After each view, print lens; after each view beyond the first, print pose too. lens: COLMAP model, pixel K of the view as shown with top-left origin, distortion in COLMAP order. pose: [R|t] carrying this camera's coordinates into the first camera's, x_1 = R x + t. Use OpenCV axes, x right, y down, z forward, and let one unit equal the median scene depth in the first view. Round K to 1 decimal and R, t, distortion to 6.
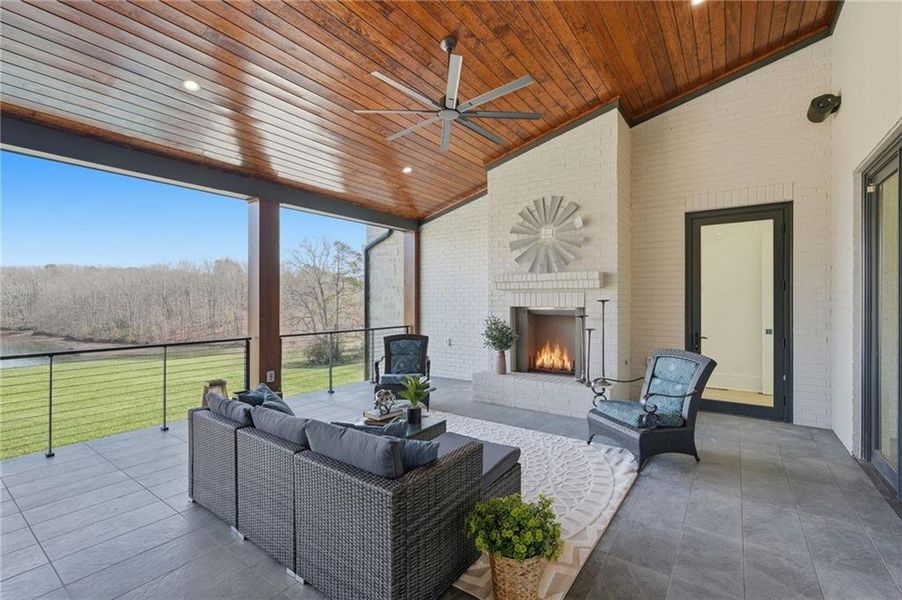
lens RADIAL K [[405.1, 0, 447.8], [0, 405.1, 297.7], [0, 0, 1]] dist [-0.000470, 0.000232]
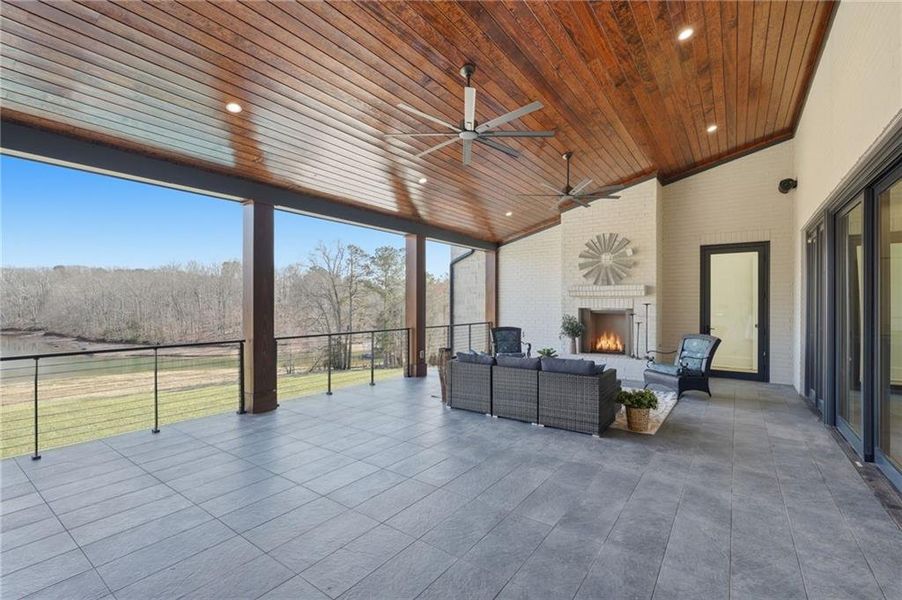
lens RADIAL K [[402.3, 0, 451.0], [0, 402.3, 300.0], [0, 0, 1]] dist [0.000022, 0.000003]
pose [[0.999995, 0.002976, -0.000529, -0.318040], [-0.002976, 0.999996, 0.000155, -0.005171], [0.000530, -0.000154, 1.000000, -0.465647]]
